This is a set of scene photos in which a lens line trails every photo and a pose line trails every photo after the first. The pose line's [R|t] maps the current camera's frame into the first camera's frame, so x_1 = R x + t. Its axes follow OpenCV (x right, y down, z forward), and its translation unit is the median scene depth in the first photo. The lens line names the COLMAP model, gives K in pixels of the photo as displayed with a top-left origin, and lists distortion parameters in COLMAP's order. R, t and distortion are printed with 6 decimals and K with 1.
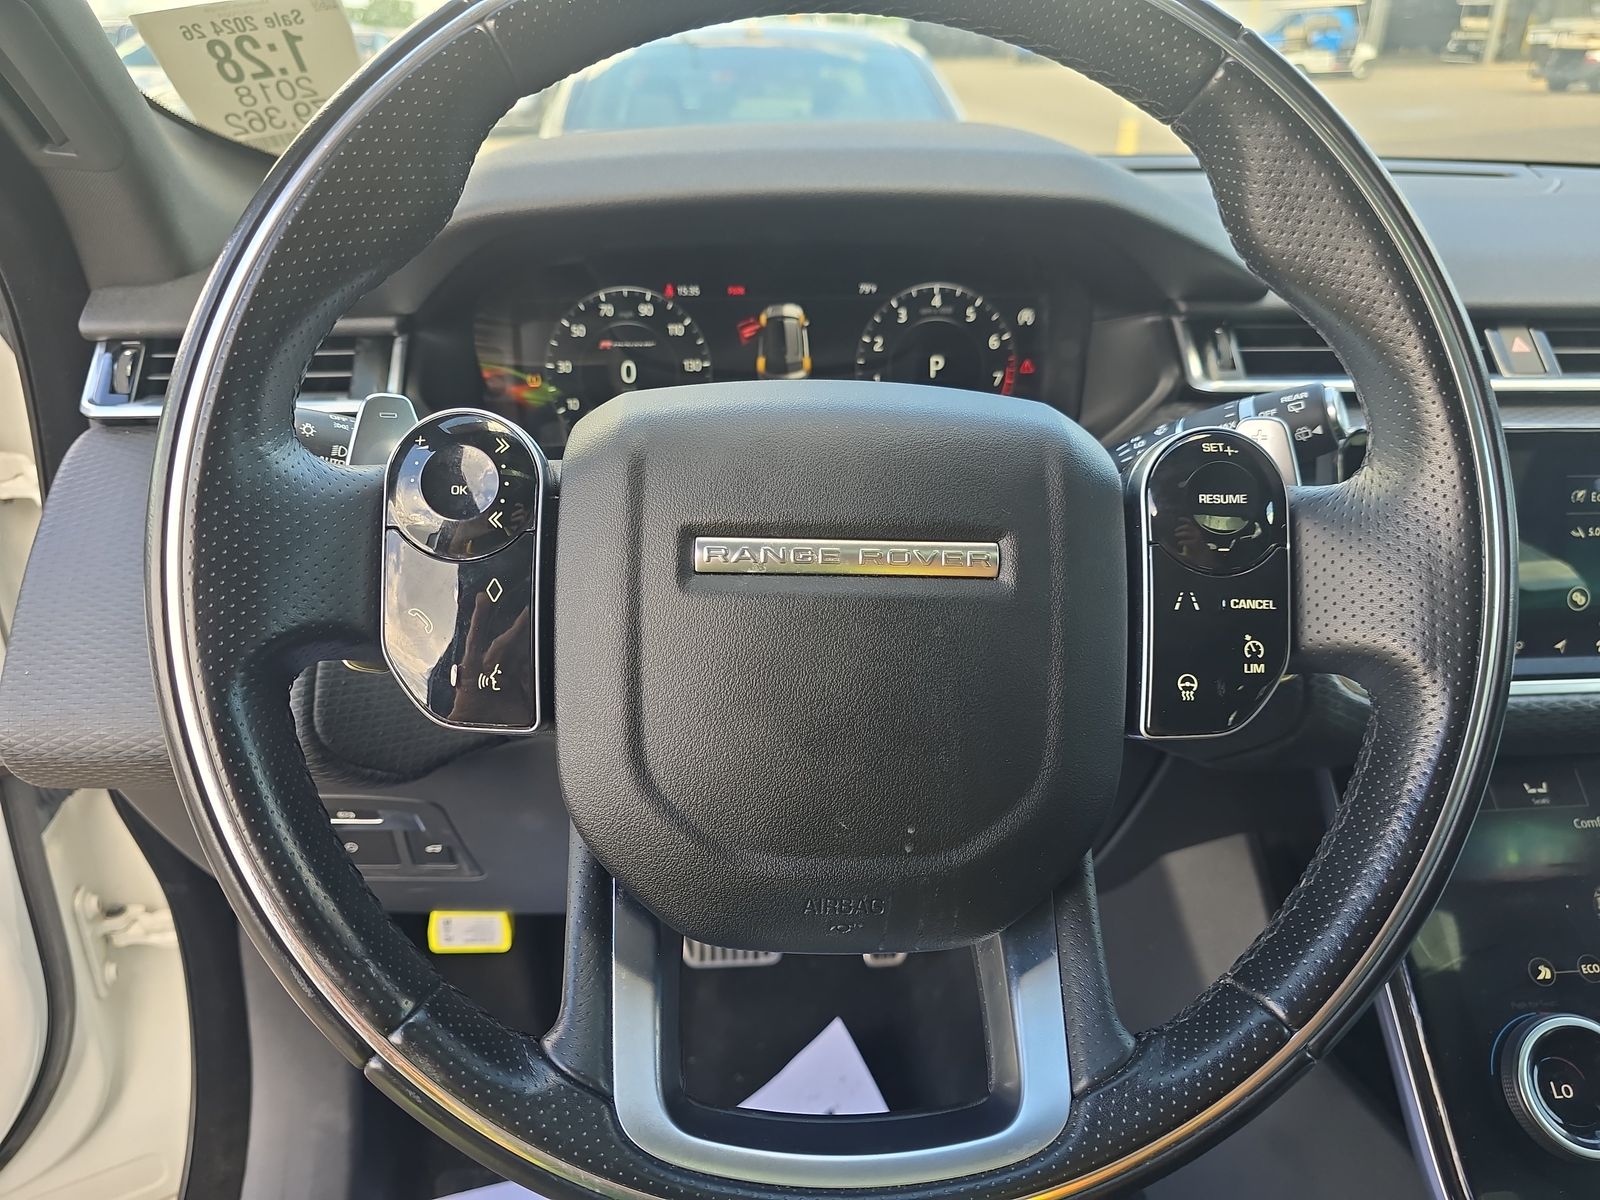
lens RADIAL K [[1145.4, 0, 800.0], [0, 1145.4, 600.0], [0, 0, 1]] dist [-0.006713, -0.003034]
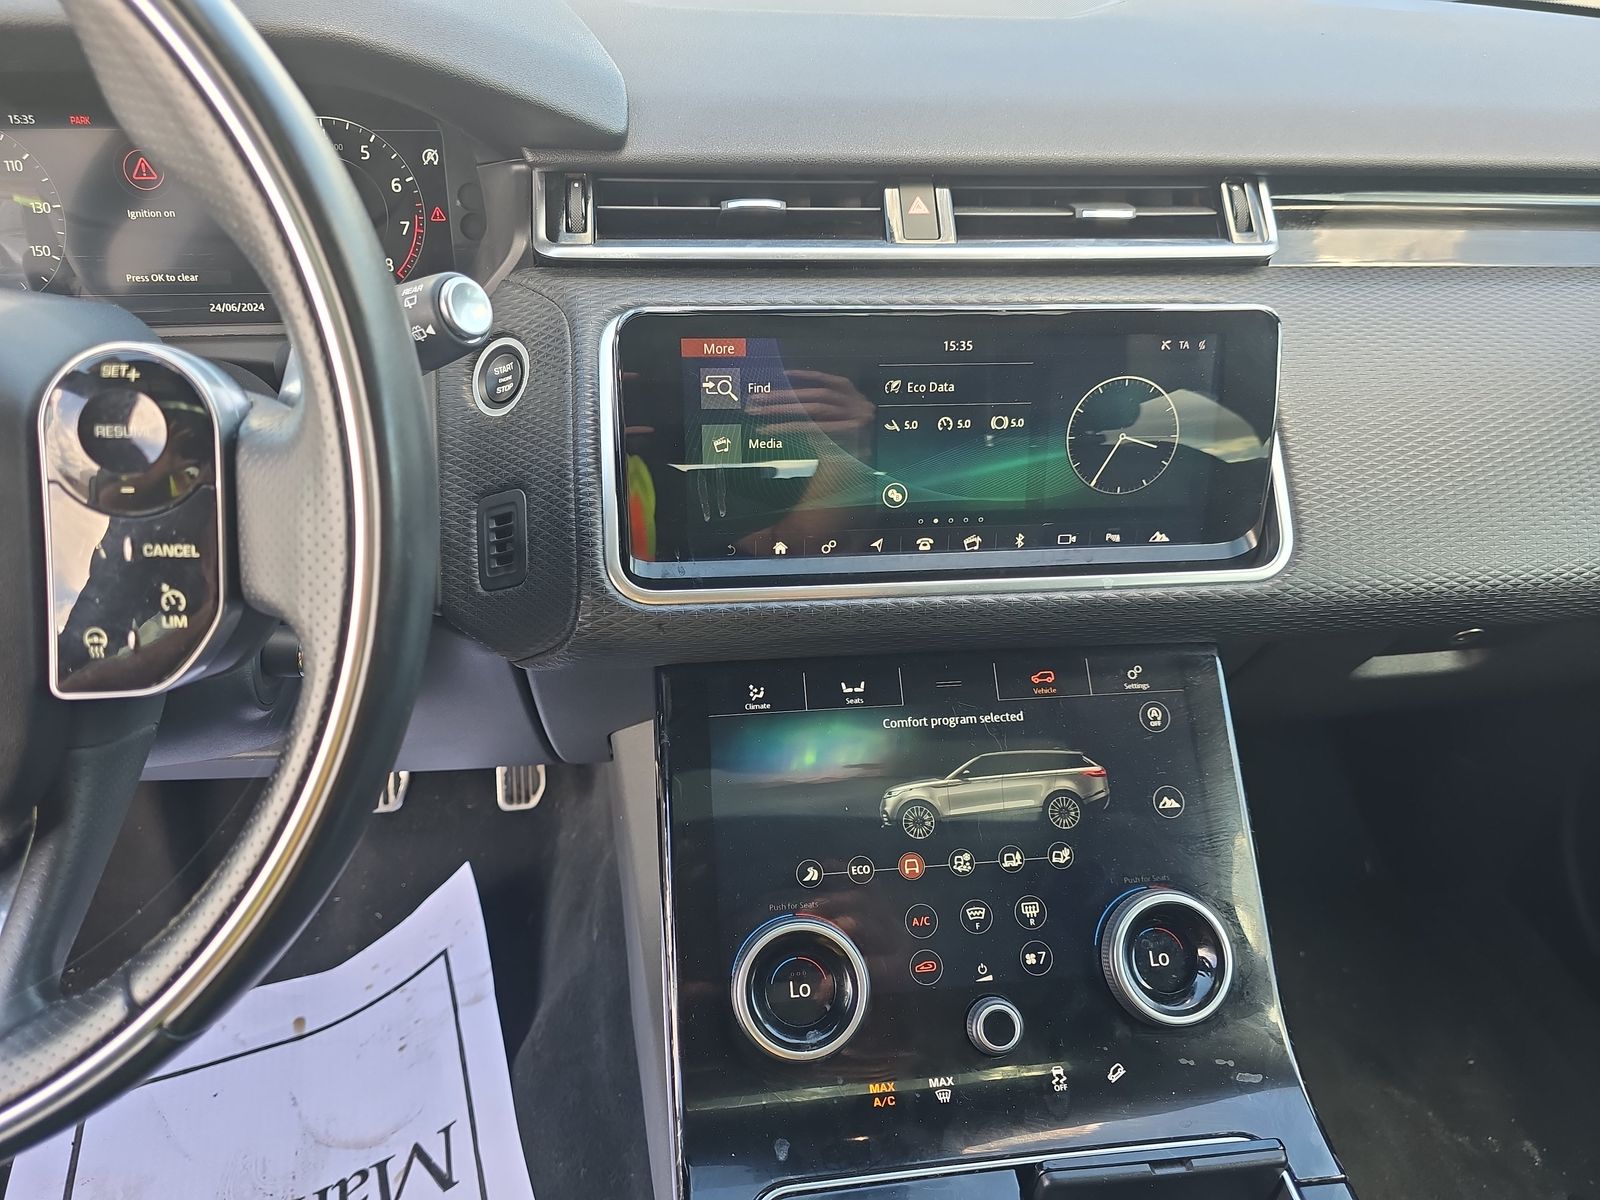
lens RADIAL K [[1118.5, 0, 800.0], [0, 1118.5, 600.0], [0, 0, 1]] dist [0.041806, -0.050200]
pose [[0.998823, 0.002471, 0.048450, 0.594091], [-0.010905, 0.984578, 0.174605, -0.082735], [-0.047271, -0.174928, 0.983446, 0.073015]]
